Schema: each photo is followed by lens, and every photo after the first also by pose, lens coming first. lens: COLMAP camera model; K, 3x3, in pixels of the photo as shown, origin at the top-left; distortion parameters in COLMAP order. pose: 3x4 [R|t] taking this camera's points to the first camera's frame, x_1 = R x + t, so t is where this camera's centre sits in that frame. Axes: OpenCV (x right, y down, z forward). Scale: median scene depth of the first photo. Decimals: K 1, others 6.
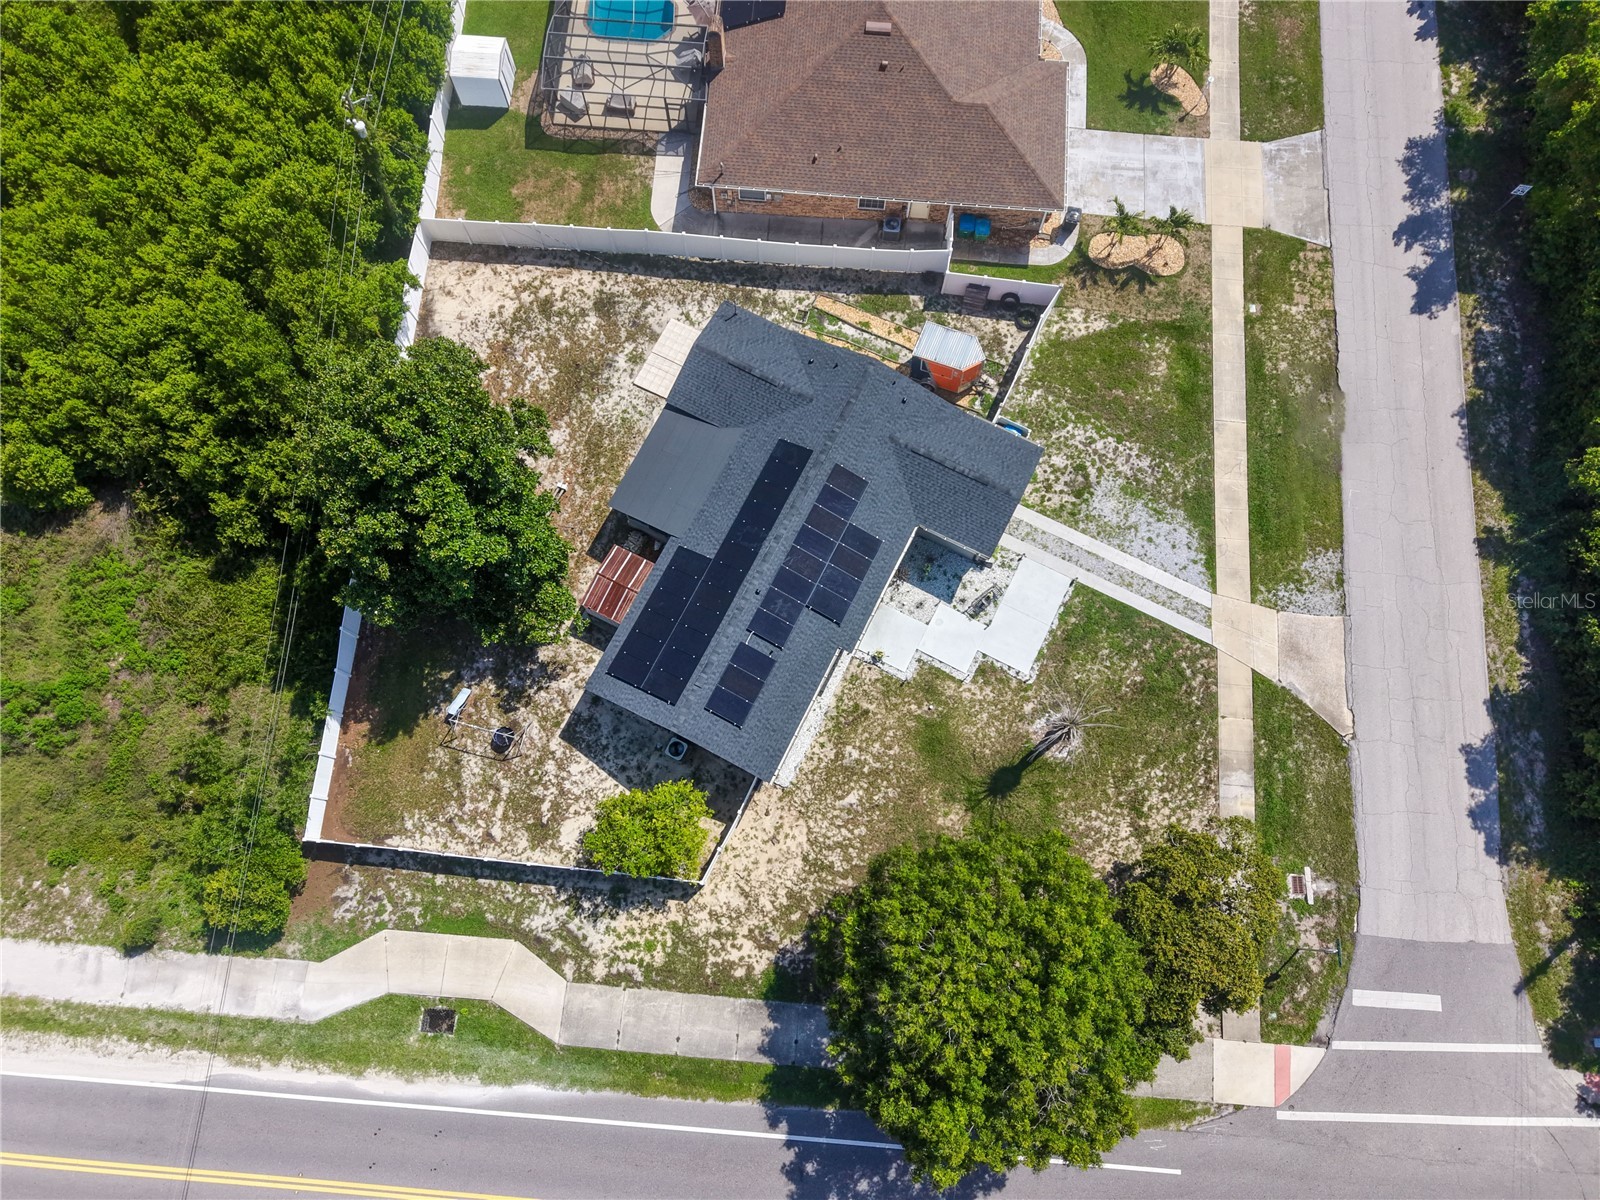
lens RADIAL K [[1070.6, 0, 782.7], [0, 1070.6, 595.2], [0, 0, 1]] dist [0.026983, -0.028528]
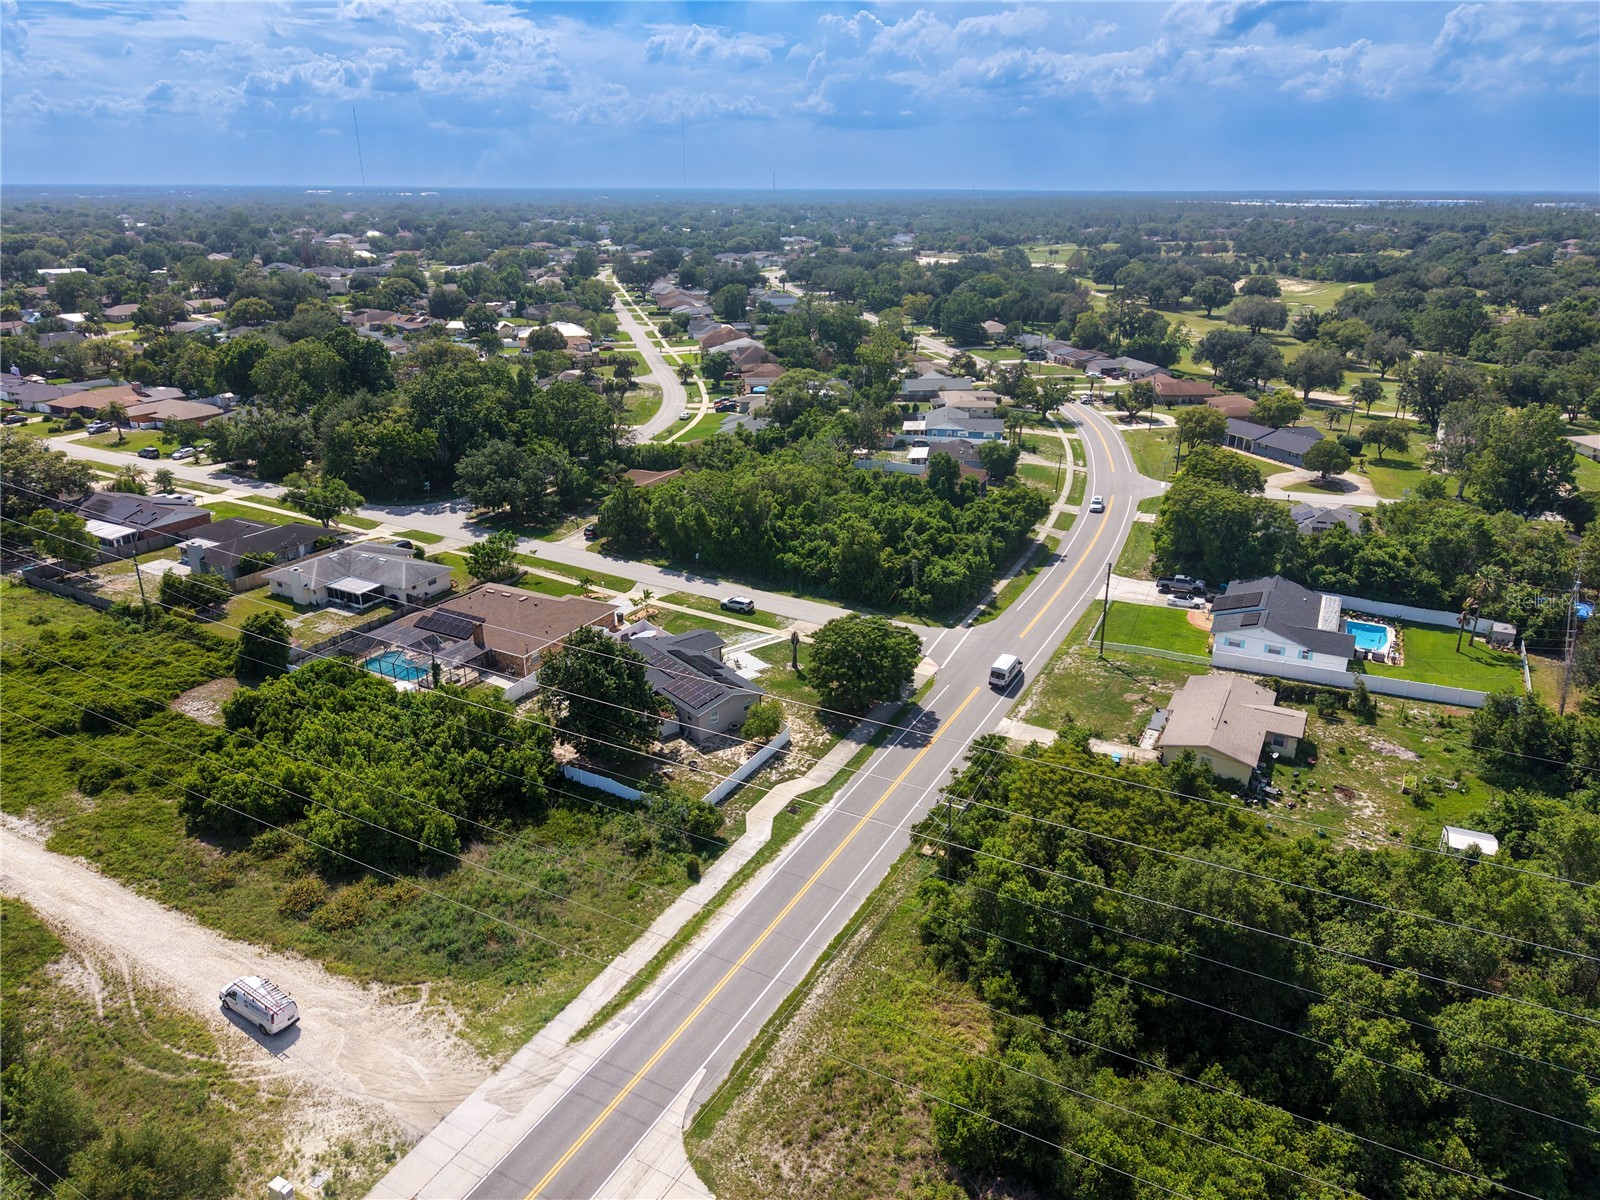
lens RADIAL K [[1070.6, 0, 799.5], [0, 1070.6, 603.9], [0, 0, 1]] dist [0.026983, -0.028528]
pose [[0.404733, -0.333916, 0.851288, -1.902321], [0.881386, 0.390467, -0.265882, 0.770407], [-0.243618, 0.857925, 0.452344, -0.320488]]
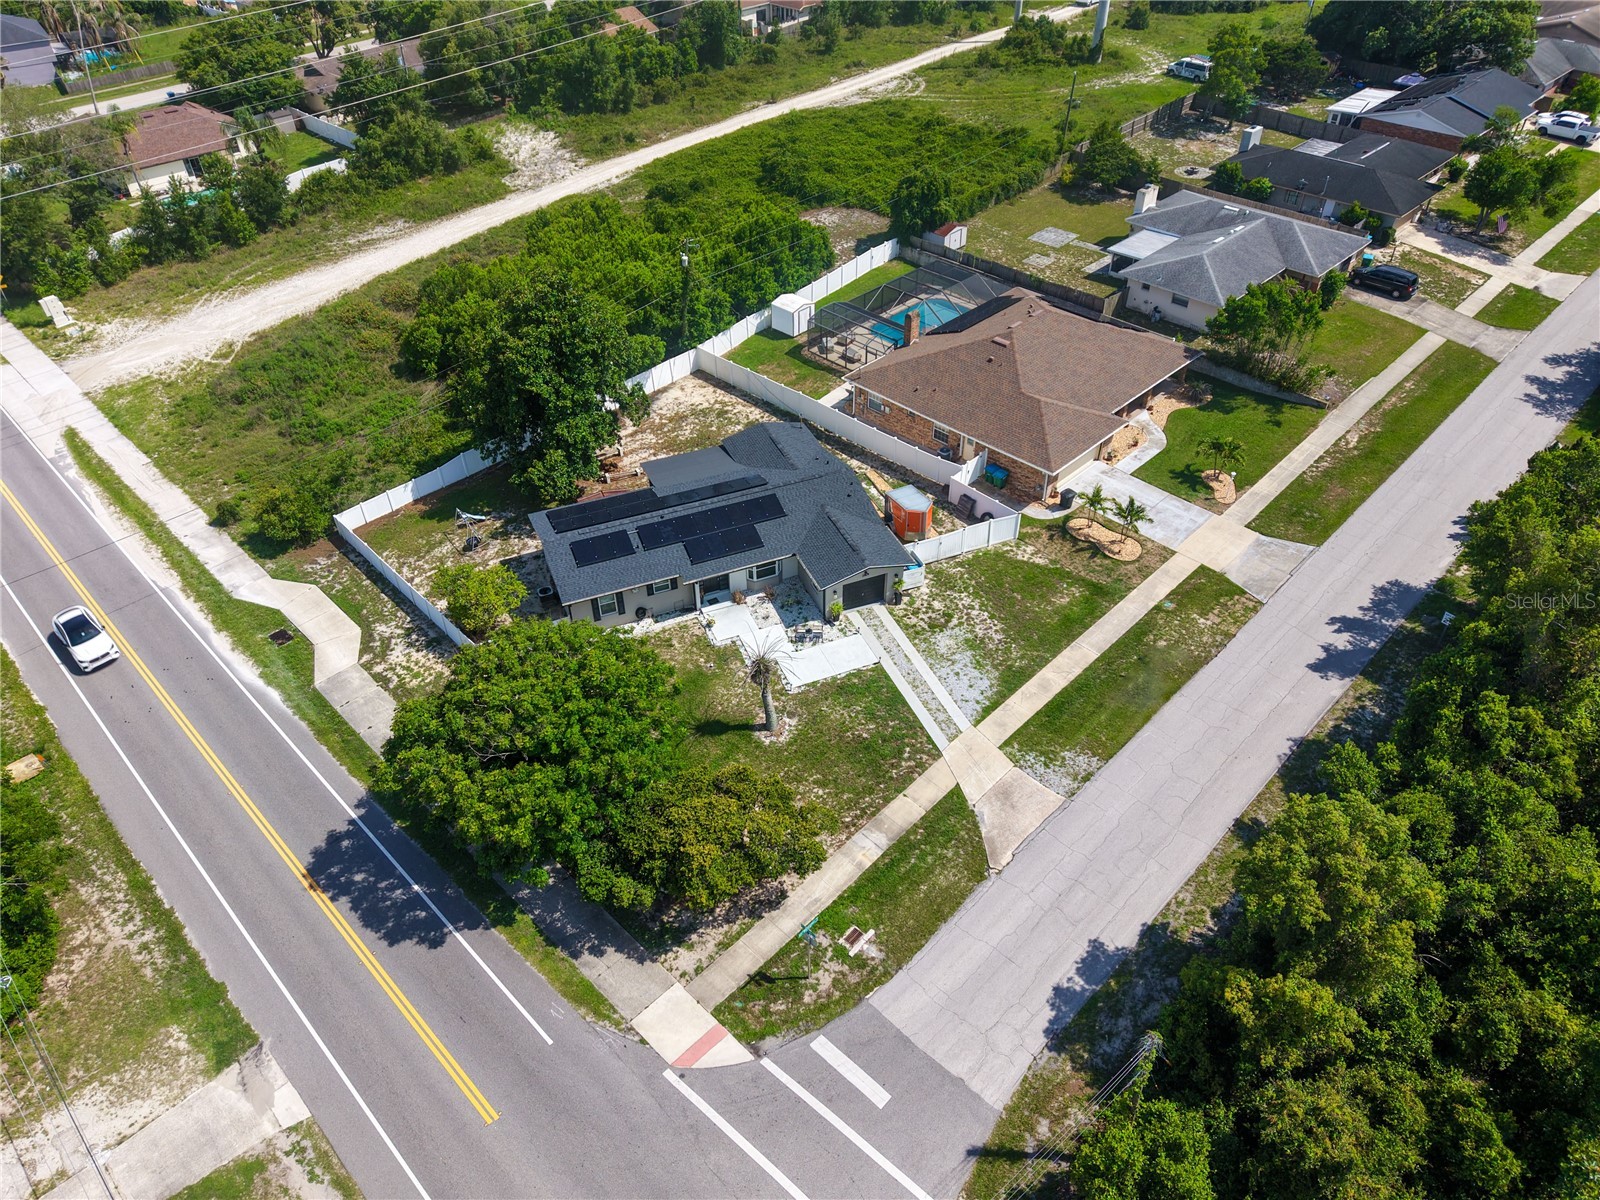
lens RADIAL K [[1070.6, 0, 785.7], [0, 1070.6, 592.5], [0, 0, 1]] dist [0.026983, -0.028528]
pose [[0.757022, 0.407975, -0.510367, 0.771010], [-0.625954, 0.676805, -0.387449, 0.455514], [0.187349, 0.612774, 0.767730, 0.049830]]
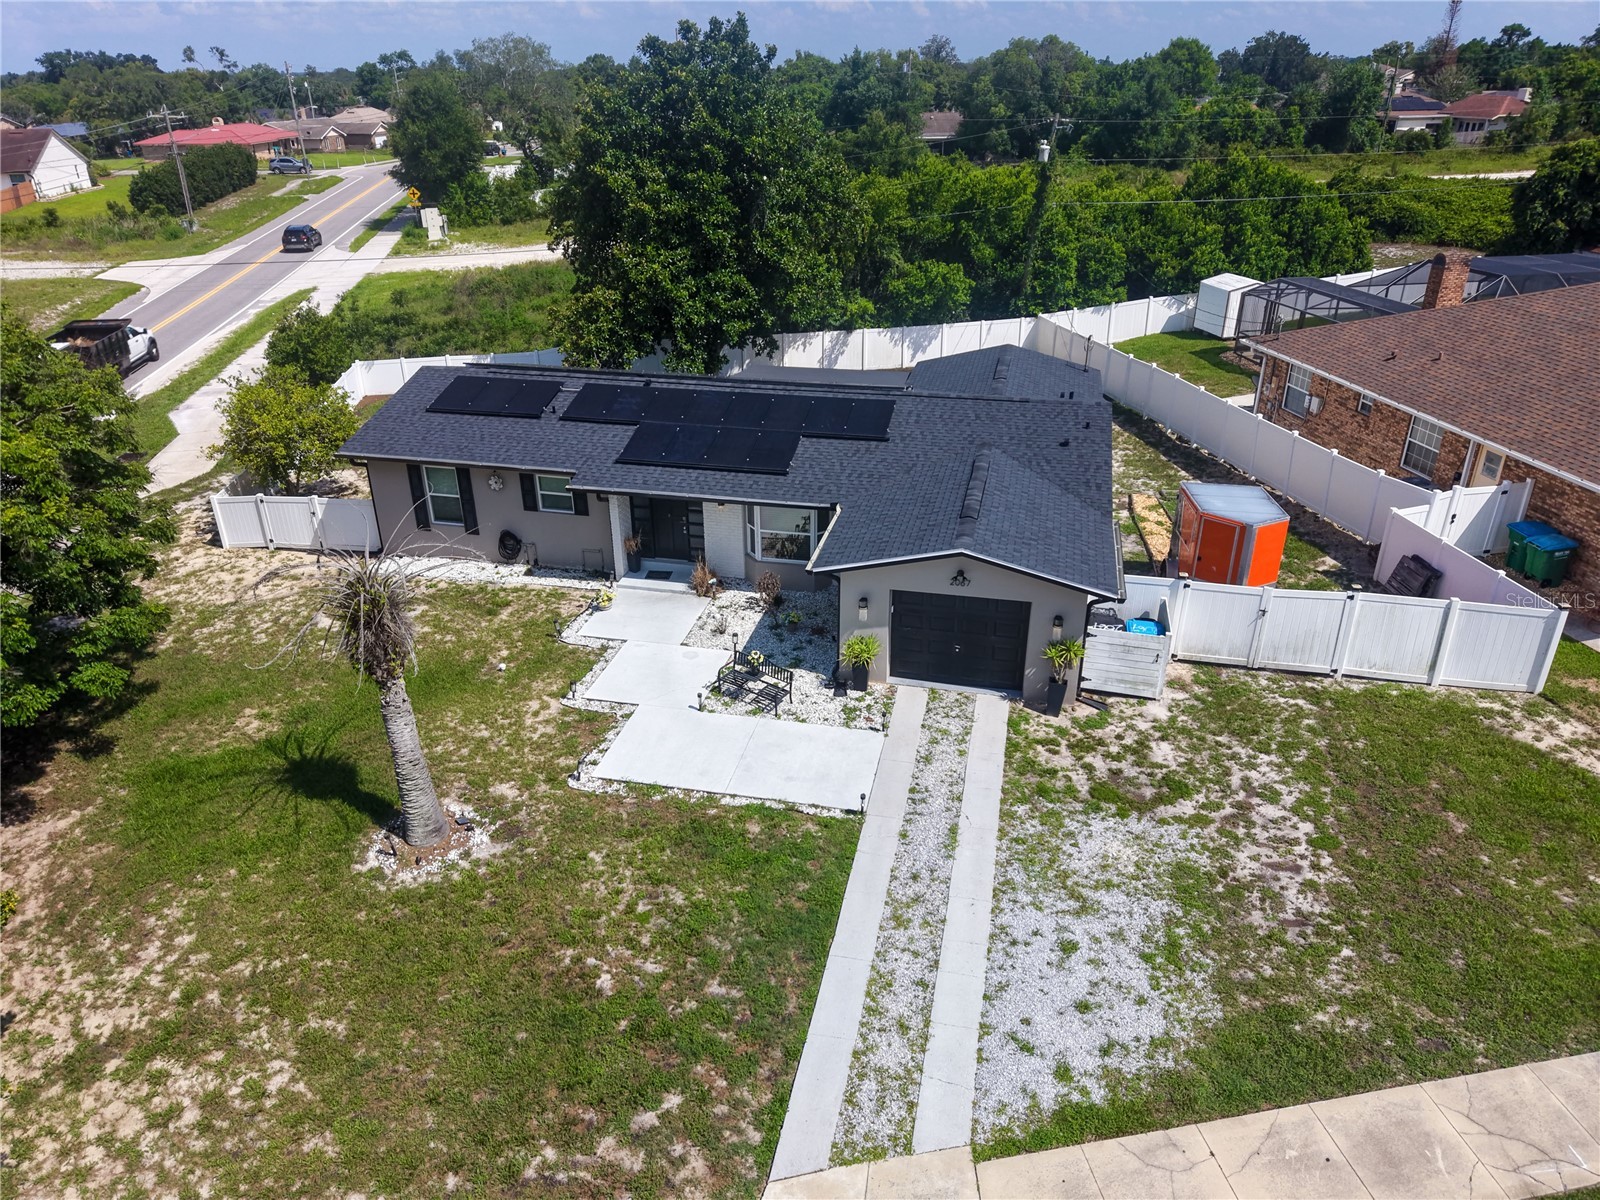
lens RADIAL K [[1070.6, 0, 796.6], [0, 1070.6, 596.9], [0, 0, 1]] dist [0.026983, -0.028528]
pose [[0.244925, 0.425644, -0.871114, 0.568735], [-0.933246, 0.347039, -0.092824, 0.016063], [0.262800, 0.835698, 0.482229, 0.770868]]
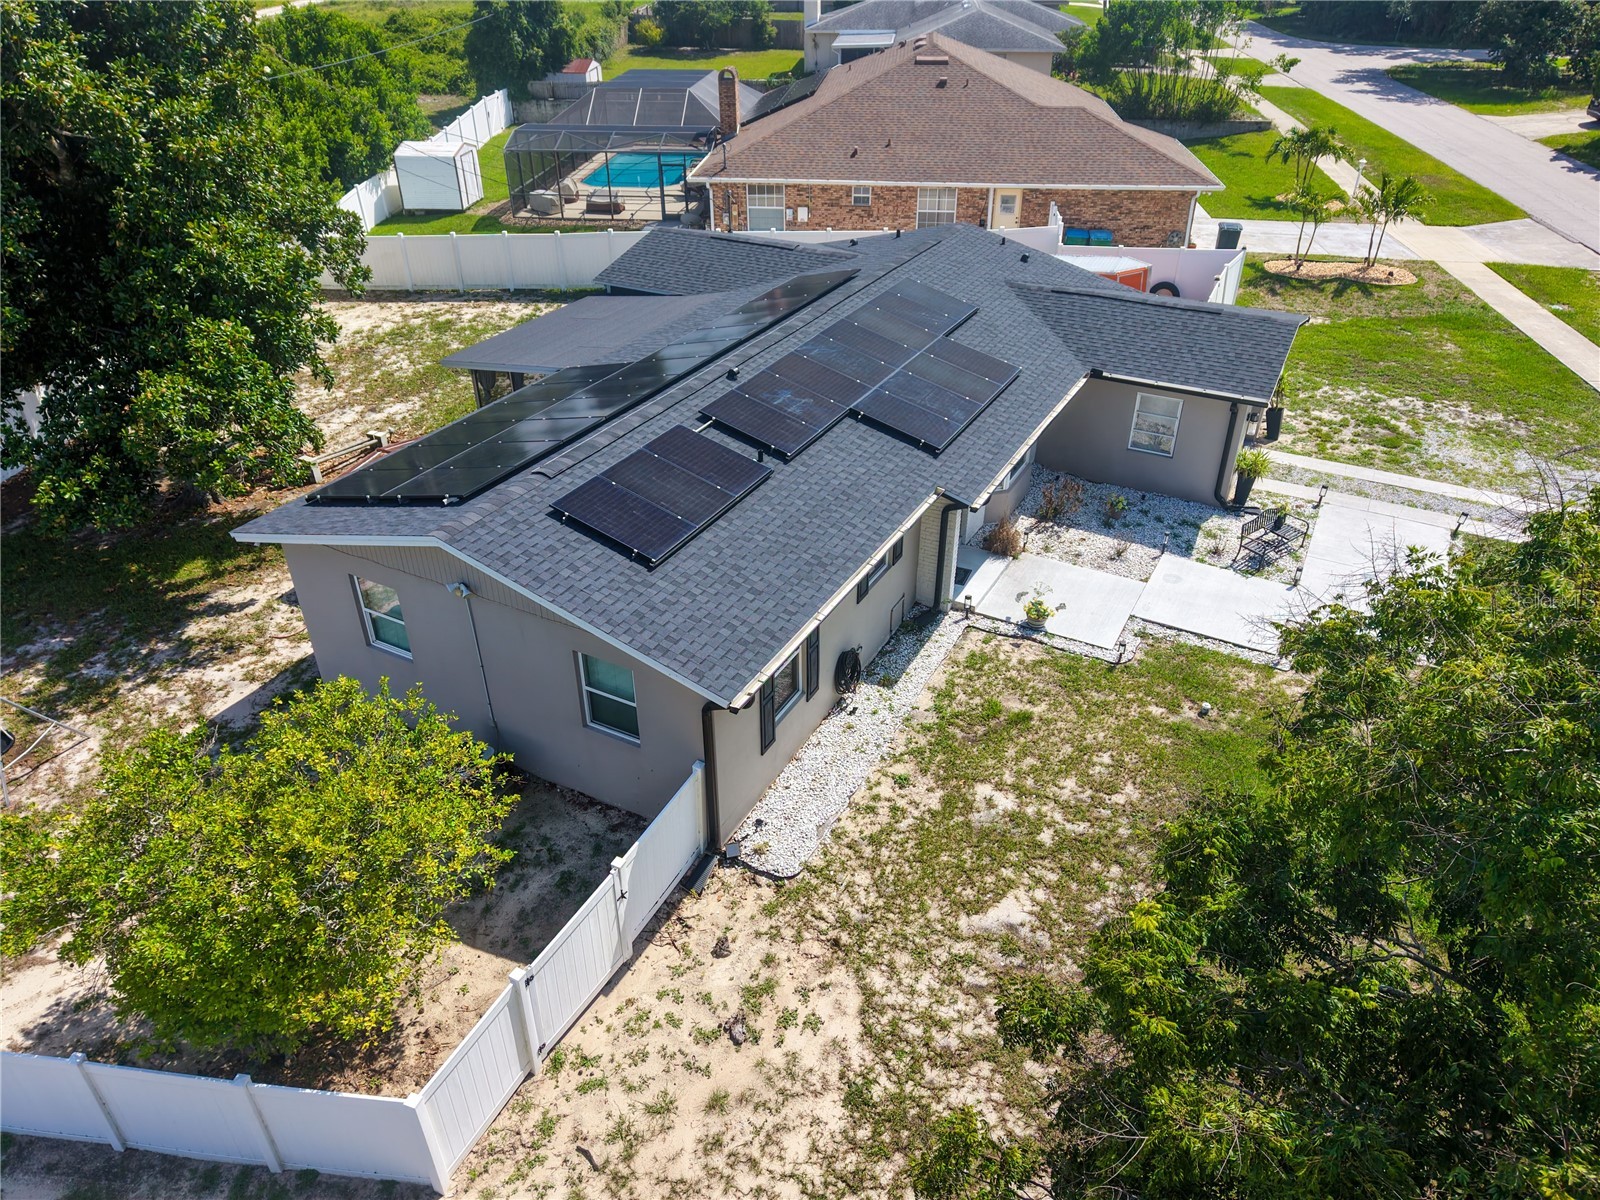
lens RADIAL K [[1070.6, 0, 794.6], [0, 1070.6, 595.1], [0, 0, 1]] dist [0.026983, -0.028528]
pose [[0.999653, 0.010422, -0.024194, 0.010792], [-0.023994, 0.739359, -0.672884, 0.317586], [0.010876, 0.673231, 0.739352, 0.703532]]
